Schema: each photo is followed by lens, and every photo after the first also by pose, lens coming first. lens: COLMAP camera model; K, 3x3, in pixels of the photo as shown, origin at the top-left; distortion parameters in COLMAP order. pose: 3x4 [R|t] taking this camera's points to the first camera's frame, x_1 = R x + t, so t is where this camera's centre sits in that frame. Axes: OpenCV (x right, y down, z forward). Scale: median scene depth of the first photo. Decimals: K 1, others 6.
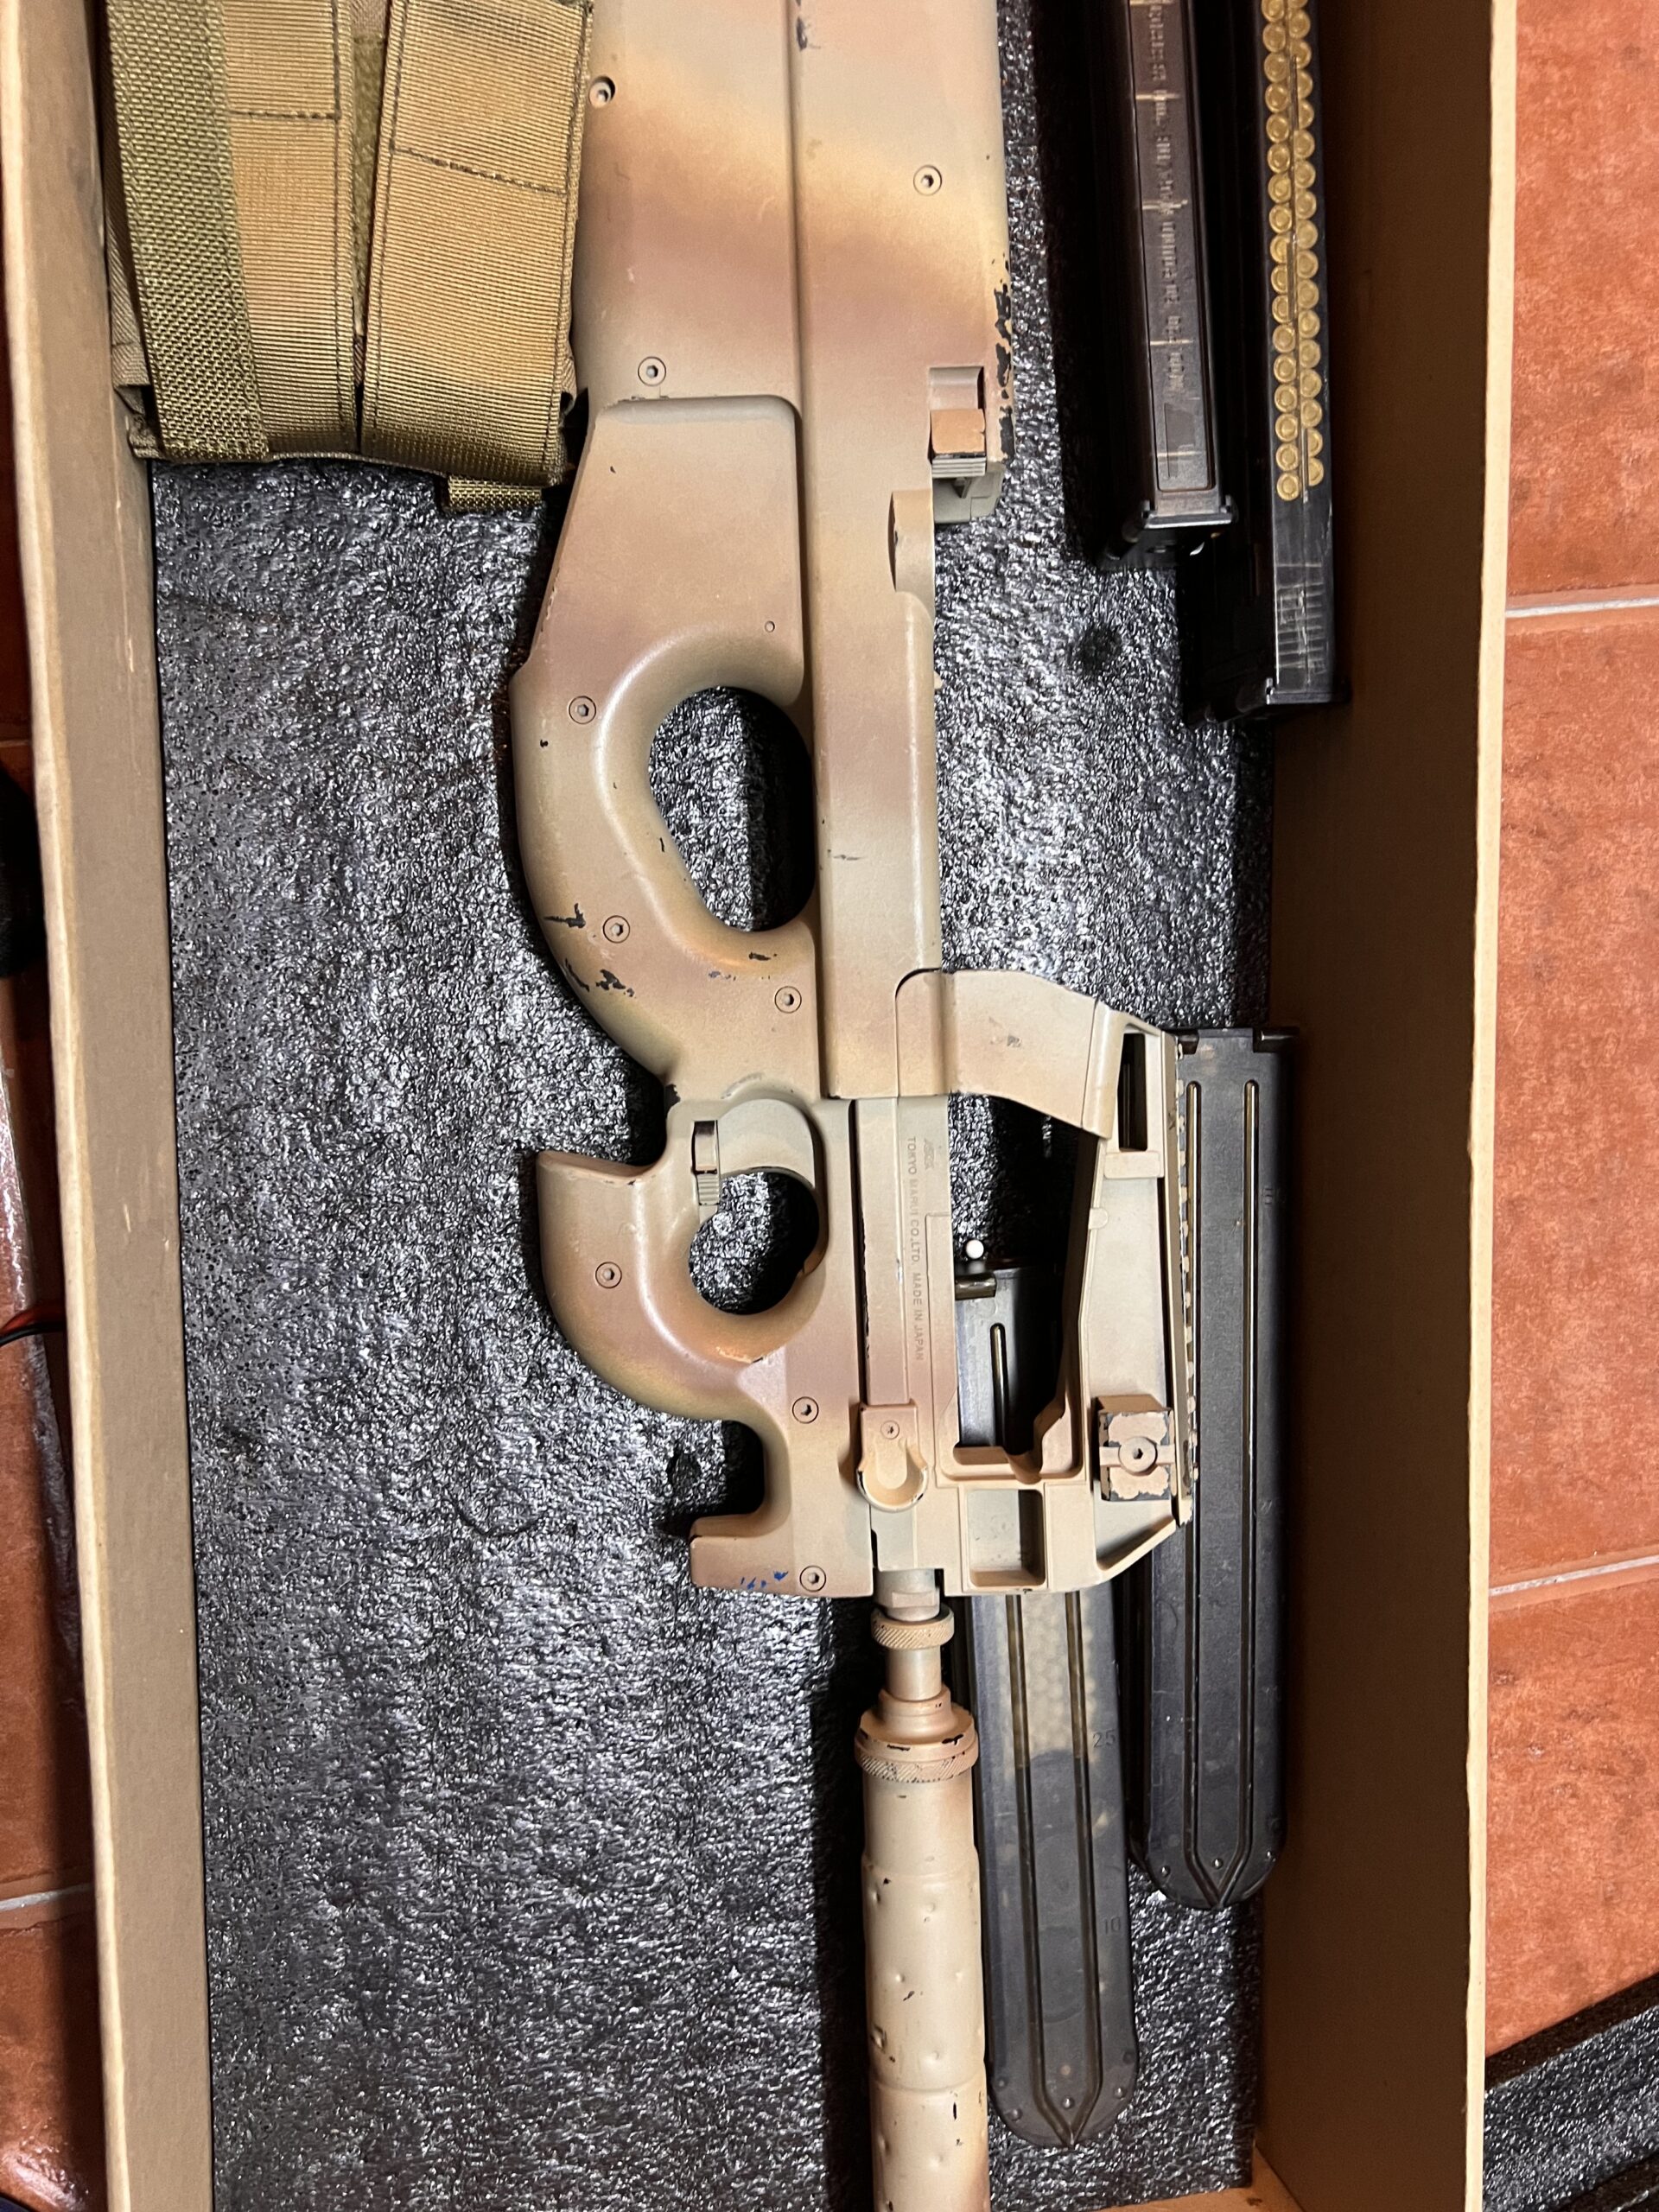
lens RADIAL K [[1688.6, 0, 804.9], [0, 1688.6, 1105.7], [0, 0, 1]] dist [0.063648, -0.102068]
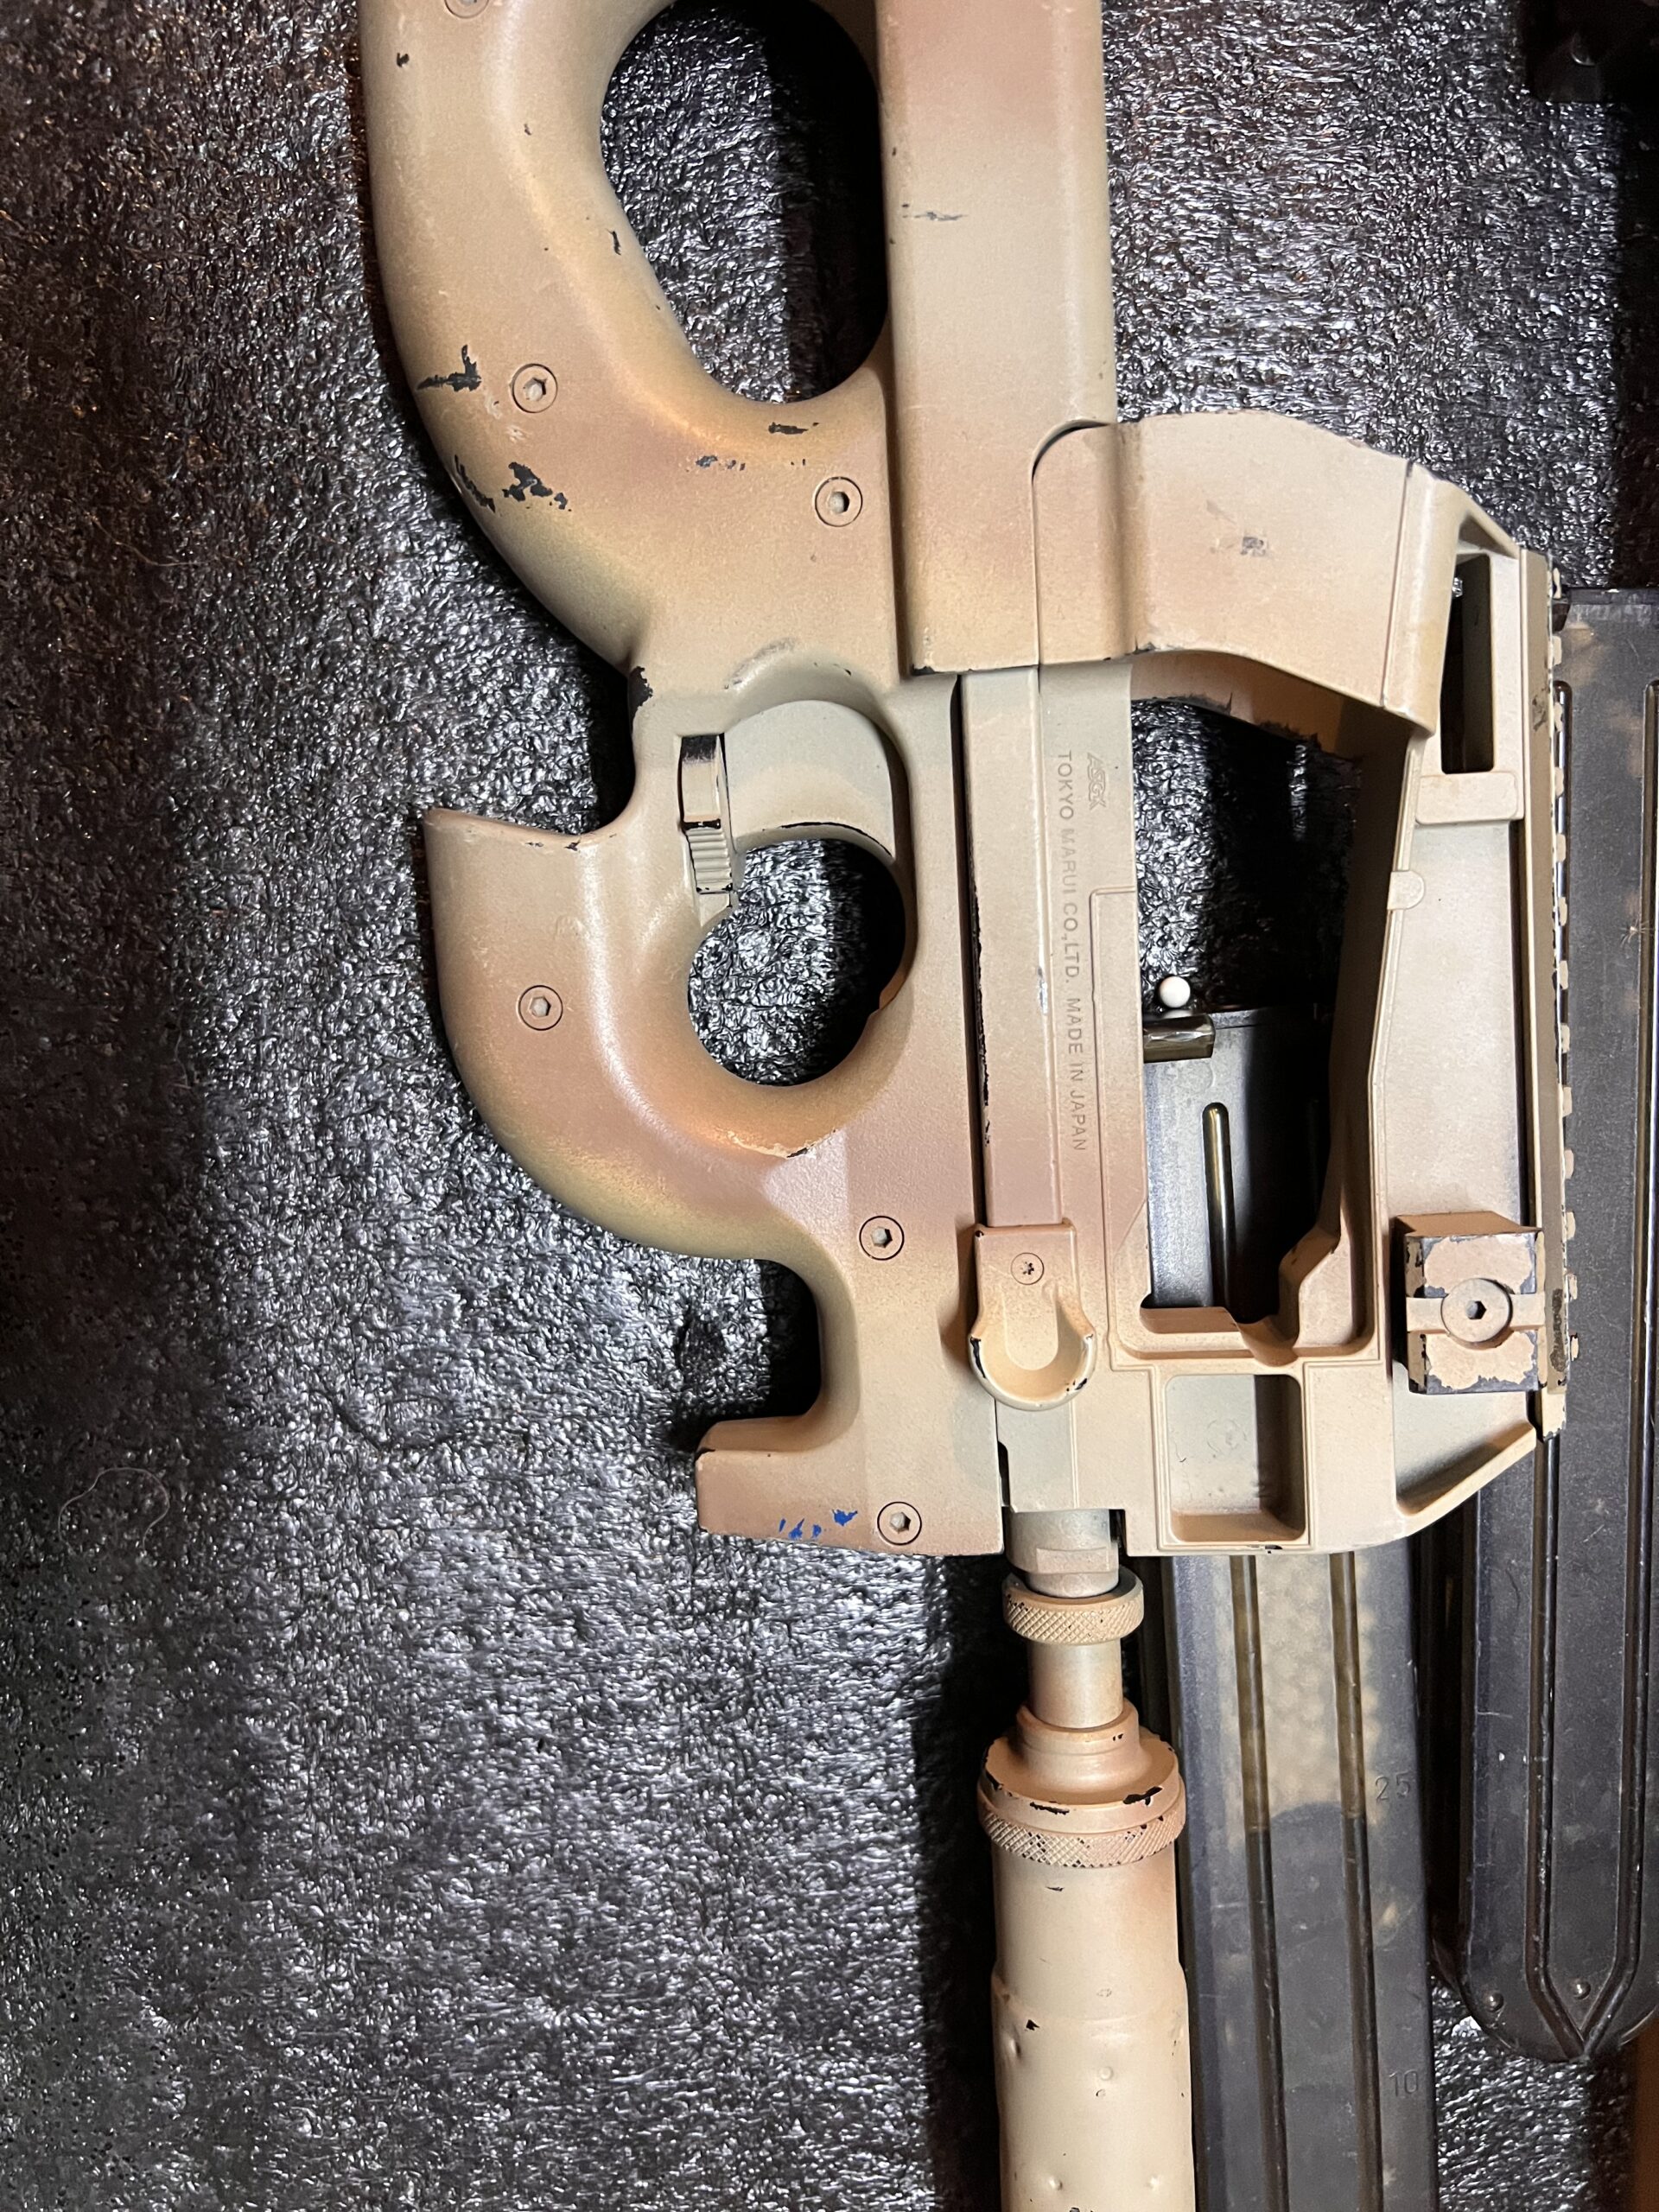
lens RADIAL K [[1681.9, 0, 829.5], [0, 1681.9, 1106.0], [0, 0, 1]] dist [0.026543, -0.039266]
pose [[0.995808, -0.009905, -0.090932, 0.033342], [0.013077, 0.999324, 0.034354, 0.108825], [0.090530, -0.035399, 0.995264, 0.403491]]
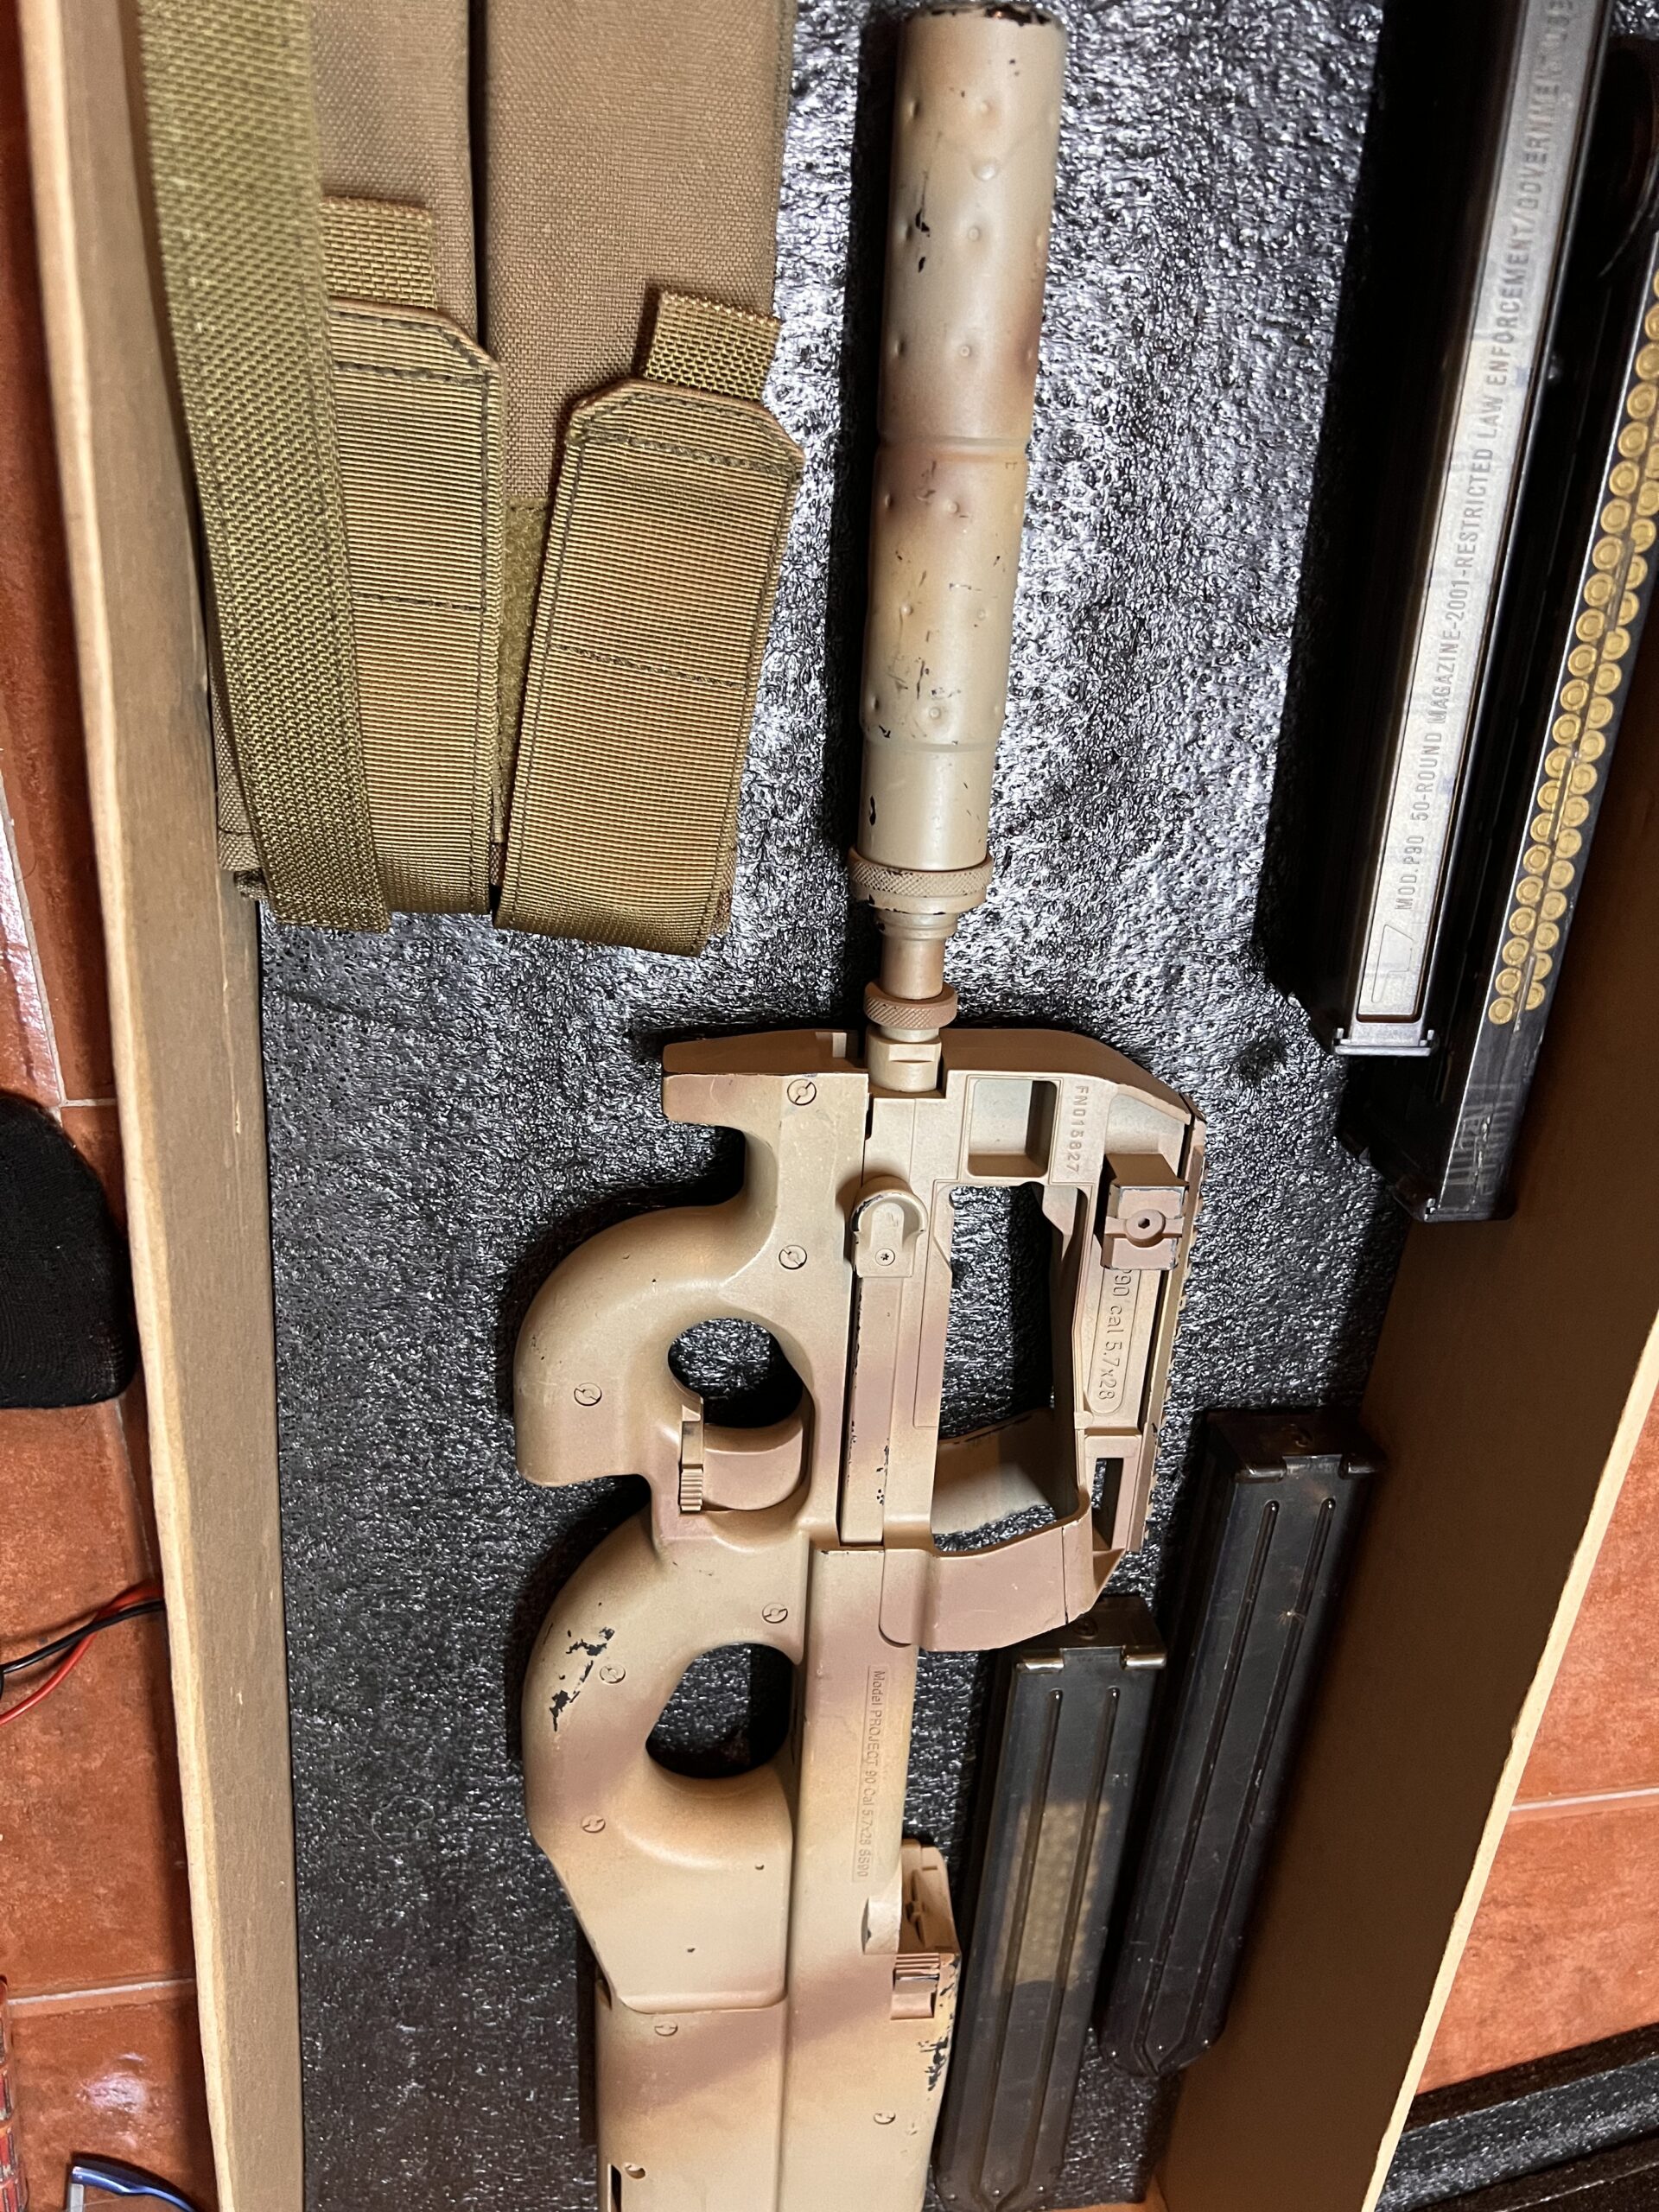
lens RADIAL K [[1673.3, 0, 829.5], [0, 1673.3, 1106.0], [0, 0, 1]] dist [0.095037, -0.197084]
pose [[0.992815, 0.119661, 0.000776, -0.063454], [-0.113278, 0.937731, 0.328374, -0.546577], [0.038565, -0.326102, 0.944548, 0.113249]]
